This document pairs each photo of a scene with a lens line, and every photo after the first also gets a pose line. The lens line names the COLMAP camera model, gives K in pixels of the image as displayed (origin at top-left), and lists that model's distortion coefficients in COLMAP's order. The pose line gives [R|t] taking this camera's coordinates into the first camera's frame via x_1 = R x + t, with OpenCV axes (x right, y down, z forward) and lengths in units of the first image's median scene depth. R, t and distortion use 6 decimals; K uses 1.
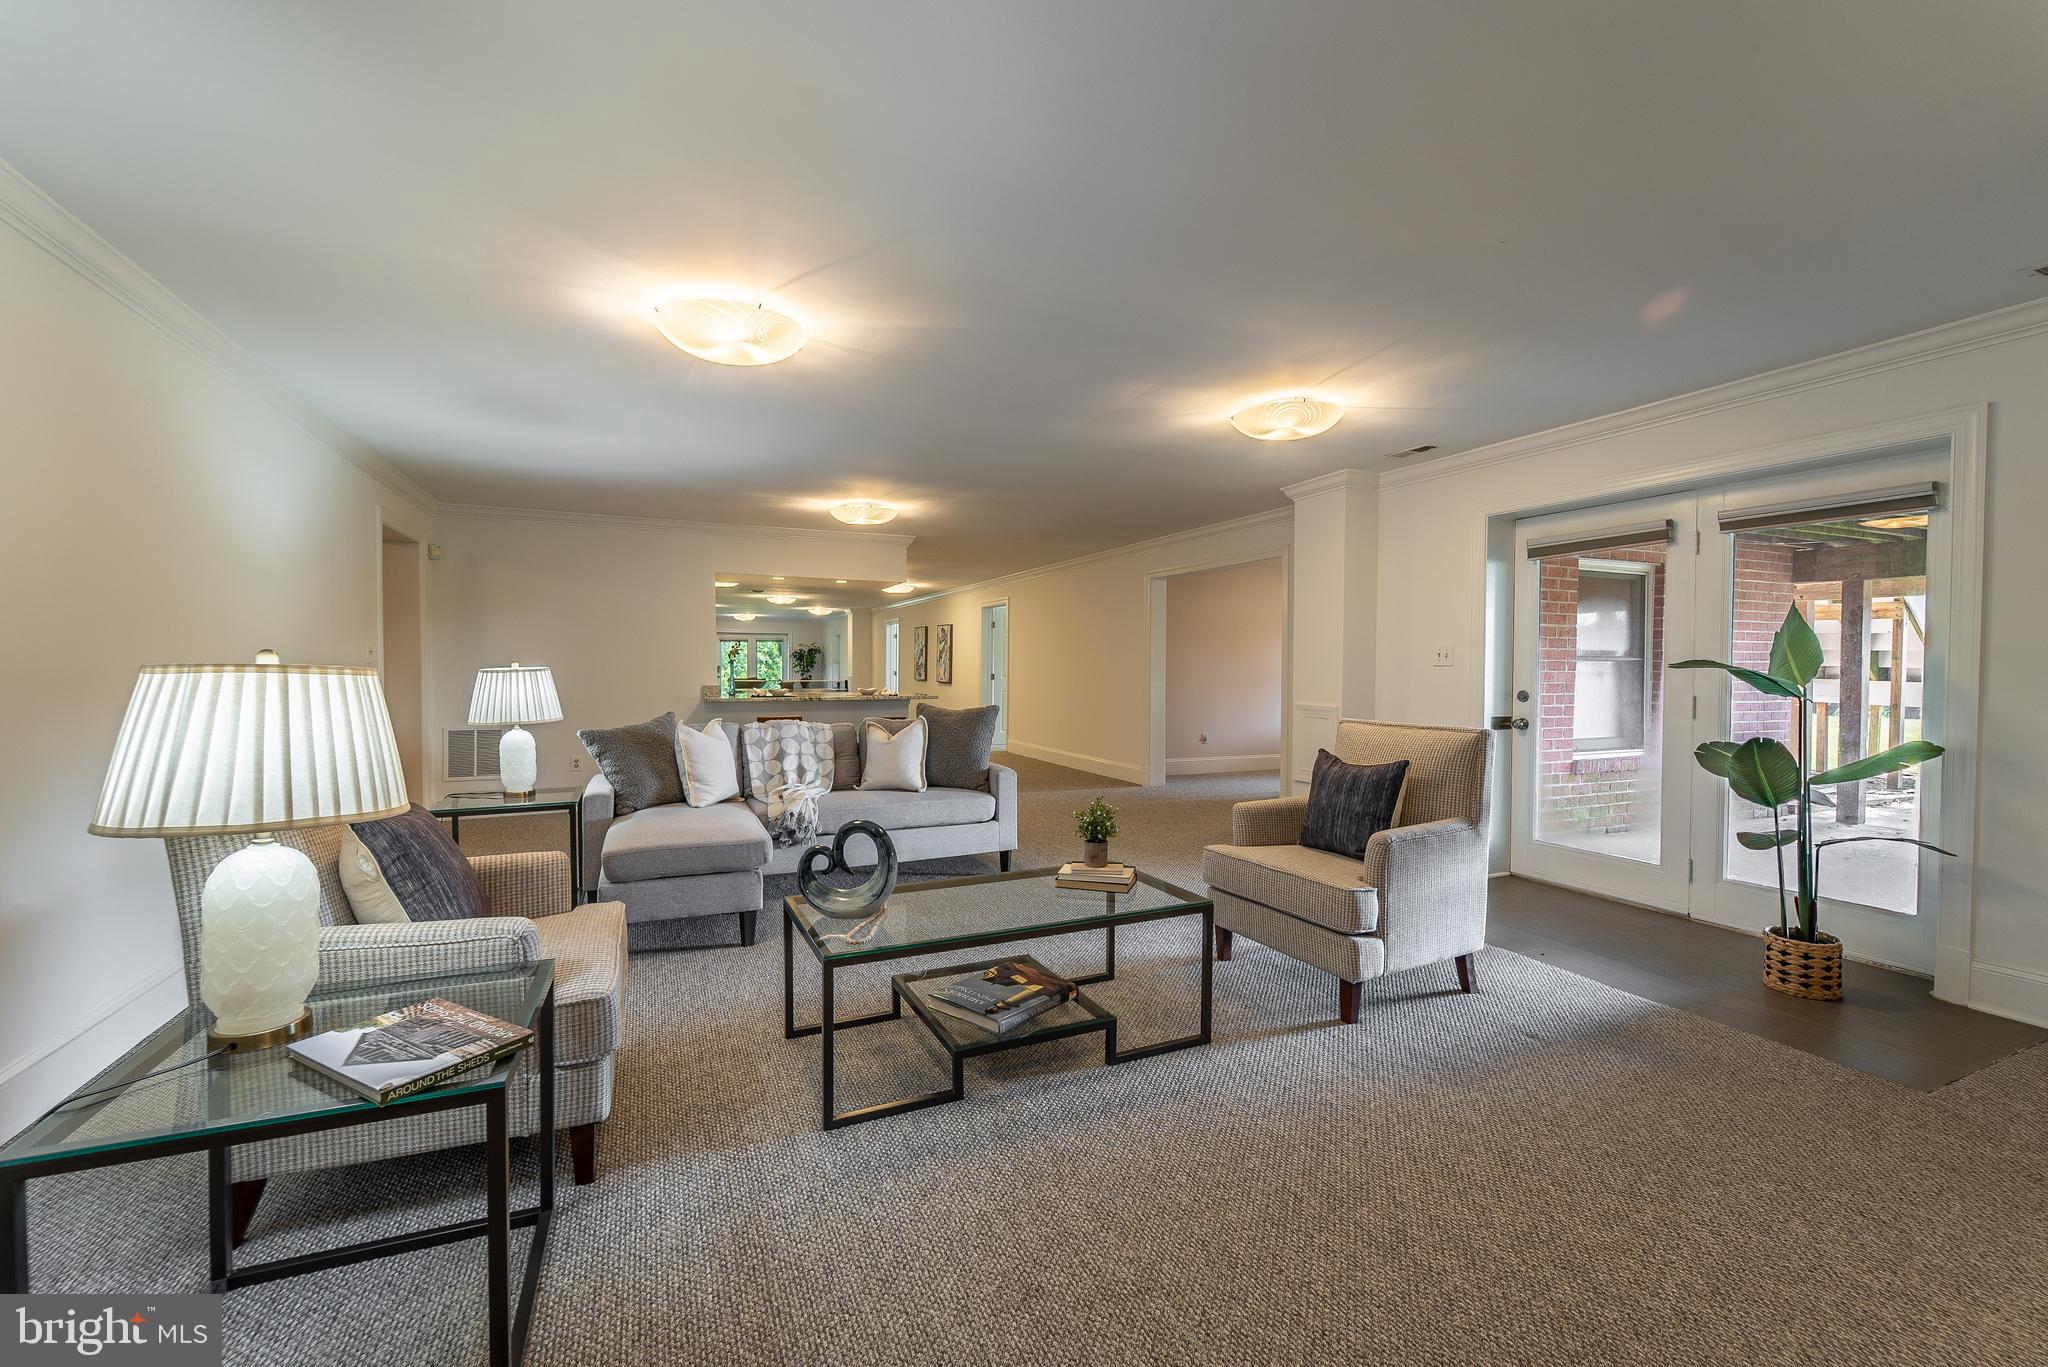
lens RADIAL K [[830.8, 0, 1024.0], [0, 830.8, 683.5], [0, 0, 1]] dist [-0.000269, -0.000294]
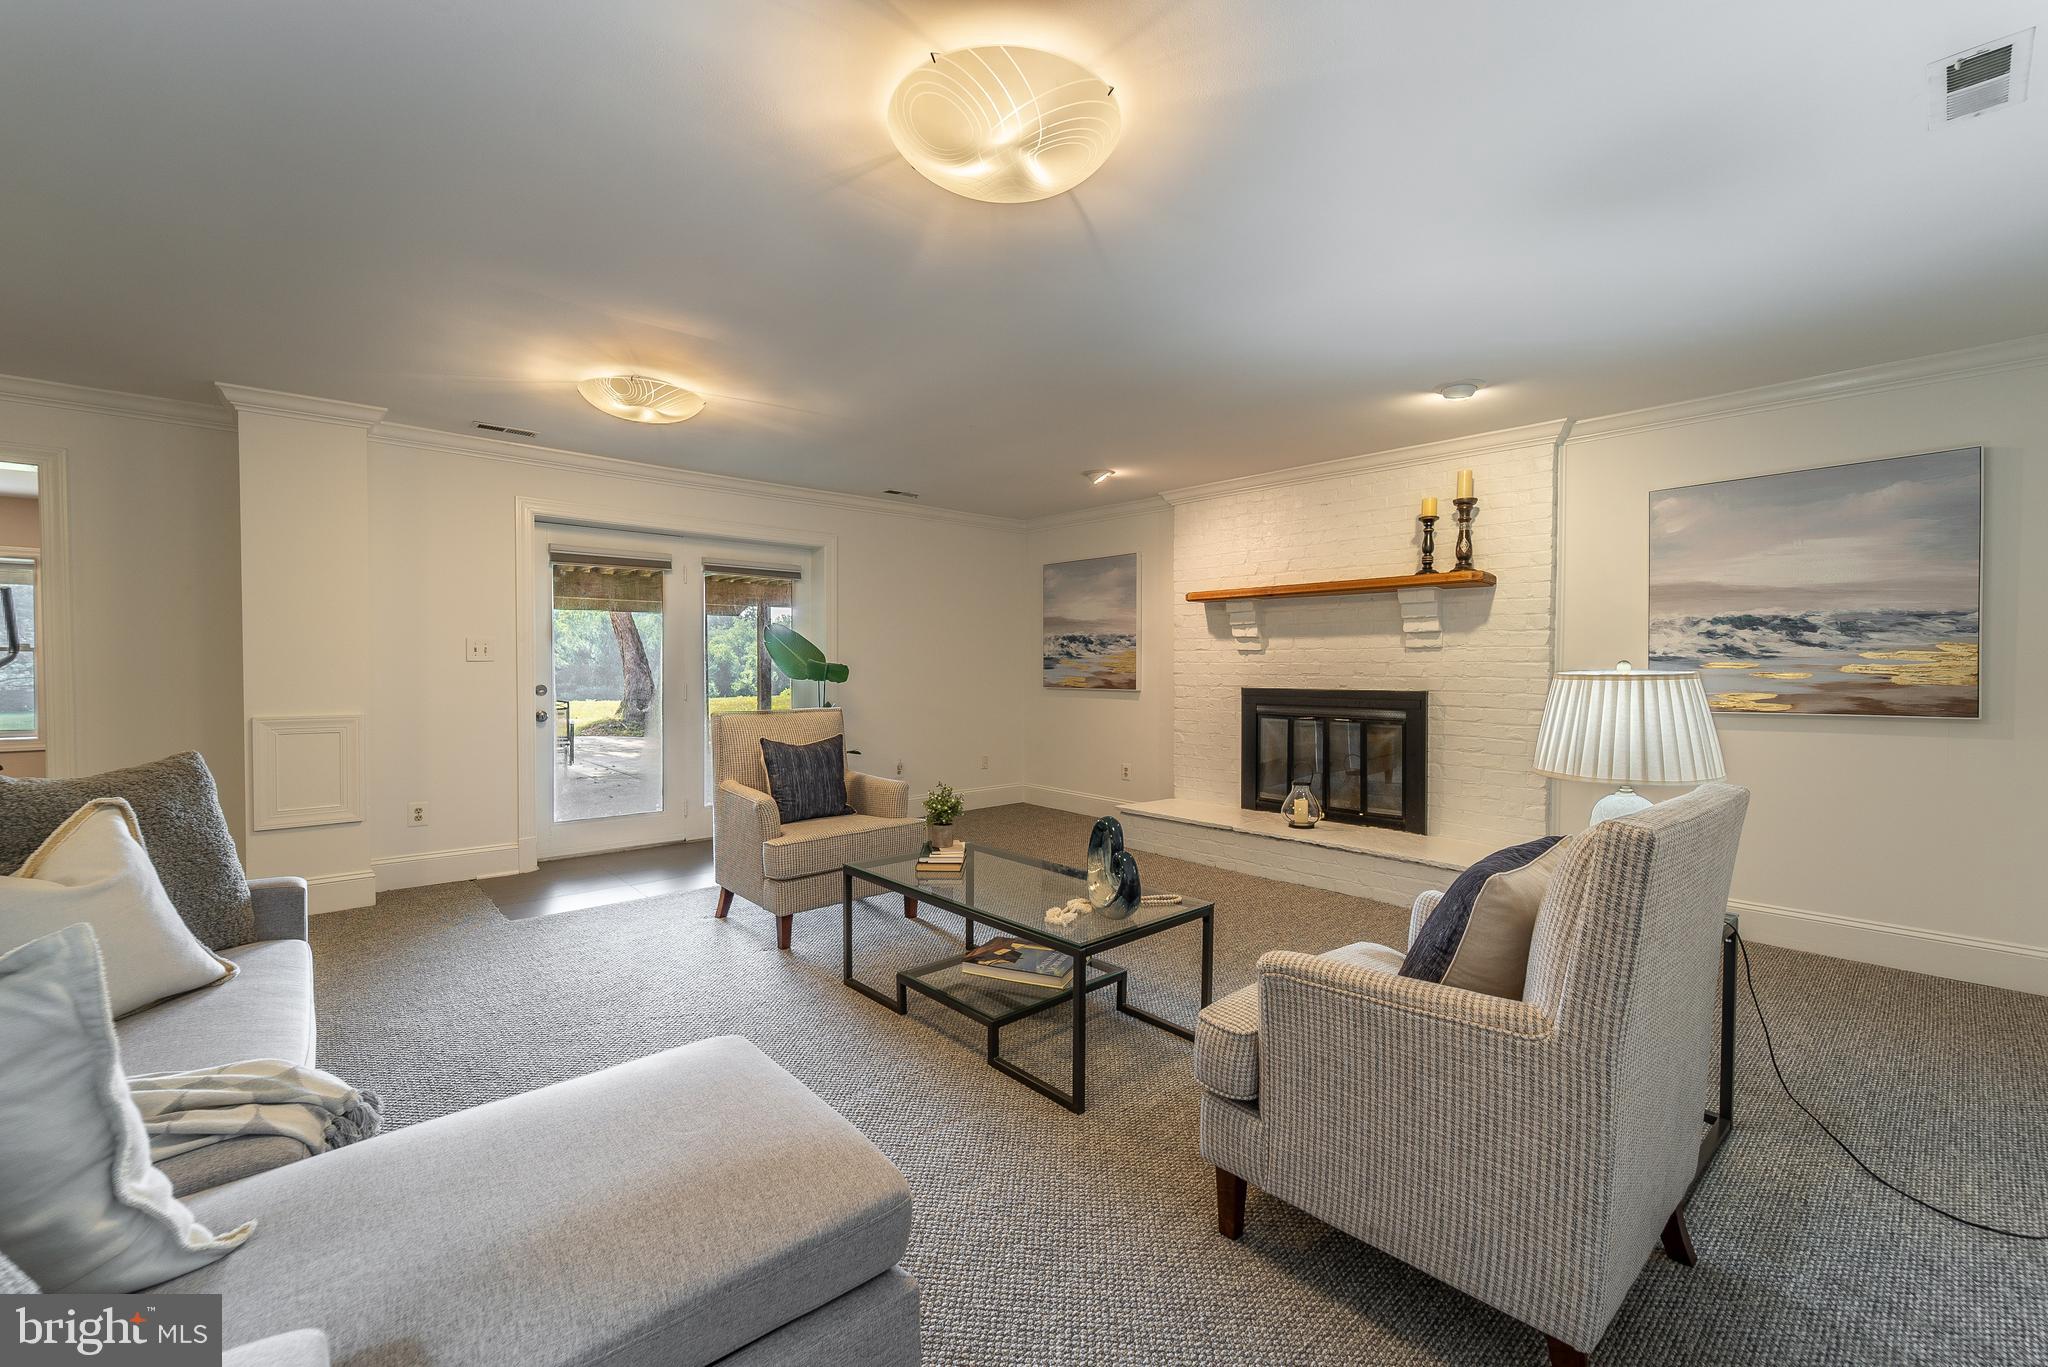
lens RADIAL K [[830.8, 0, 1024.0], [0, 830.8, 683.5], [0, 0, 1]] dist [-0.000269, -0.000294]
pose [[-0.295295, -0.028598, 0.954978, -0.870557], [0.014608, 0.999300, 0.034443, -0.029064], [-0.955295, 0.024121, -0.294670, 1.066500]]
